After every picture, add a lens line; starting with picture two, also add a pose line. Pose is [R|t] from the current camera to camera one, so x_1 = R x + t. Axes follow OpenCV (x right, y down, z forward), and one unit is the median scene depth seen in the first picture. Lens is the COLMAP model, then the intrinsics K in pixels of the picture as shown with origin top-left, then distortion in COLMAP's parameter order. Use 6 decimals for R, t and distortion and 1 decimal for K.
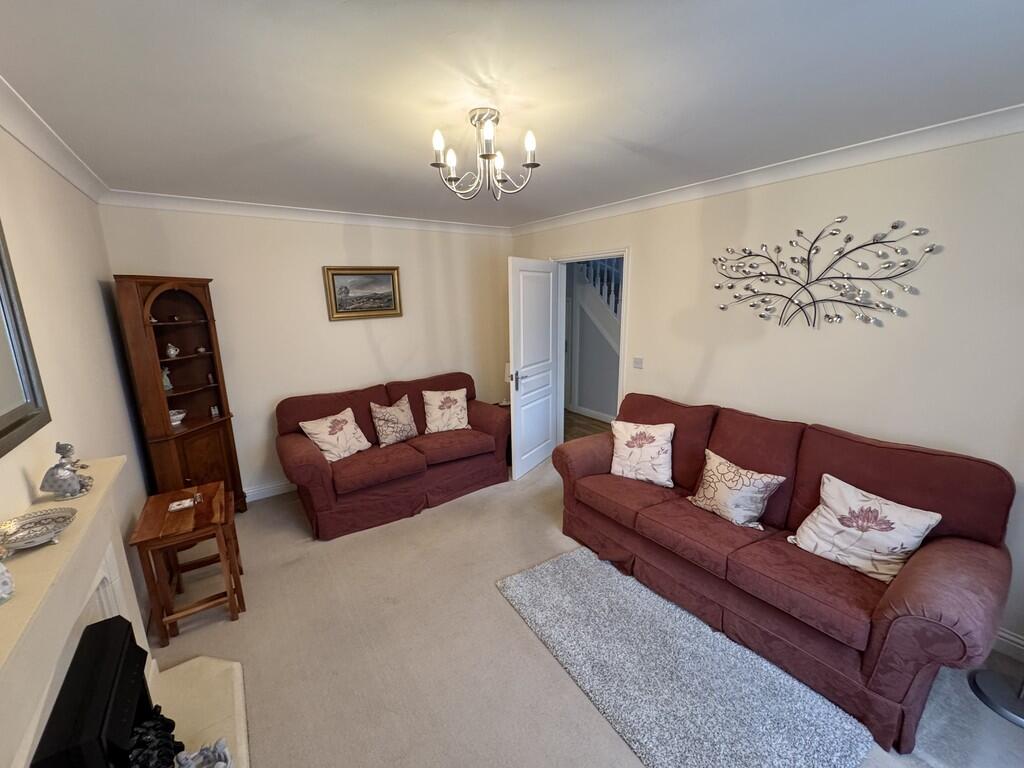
lens RADIAL K [[407.4, 0, 510.1], [0, 407.4, 381.0], [0, 0, 1]] dist [-0.003608, -0.000027]
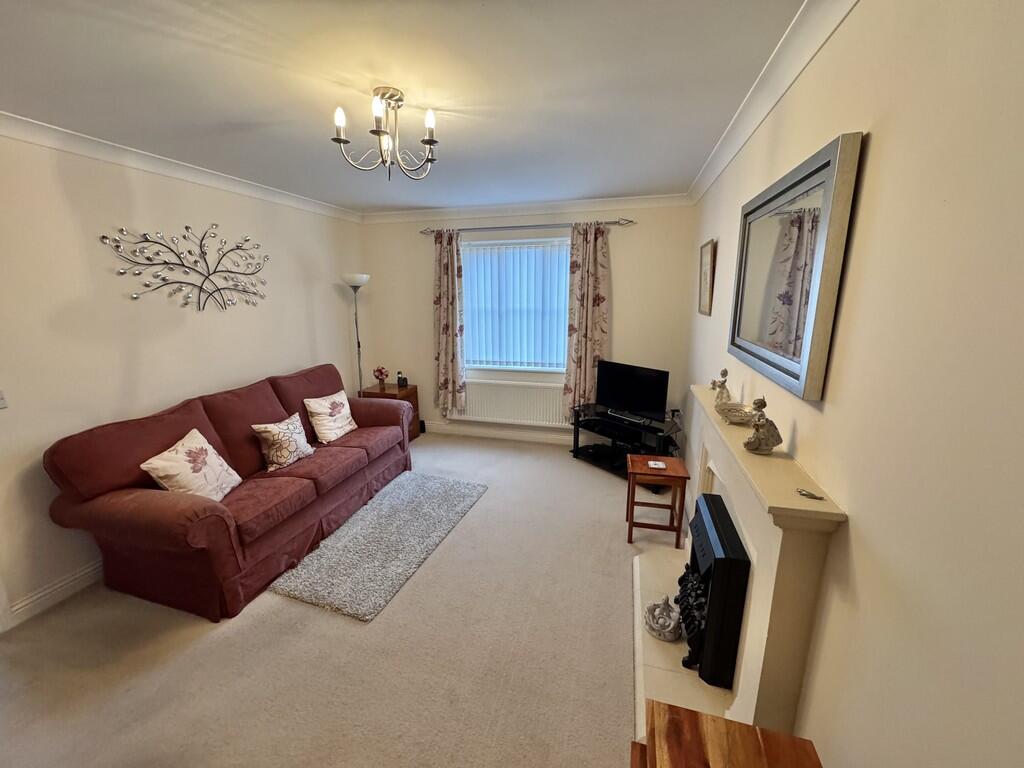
lens RADIAL K [[407.4, 0, 510.1], [0, 407.4, 381.0], [0, 0, 1]] dist [-0.003608, -0.000027]
pose [[-0.622492, -0.162647, 0.765539, -0.786262], [0.163971, 0.929352, 0.330783, -0.196895], [-0.765256, 0.331436, -0.551845, 1.076006]]
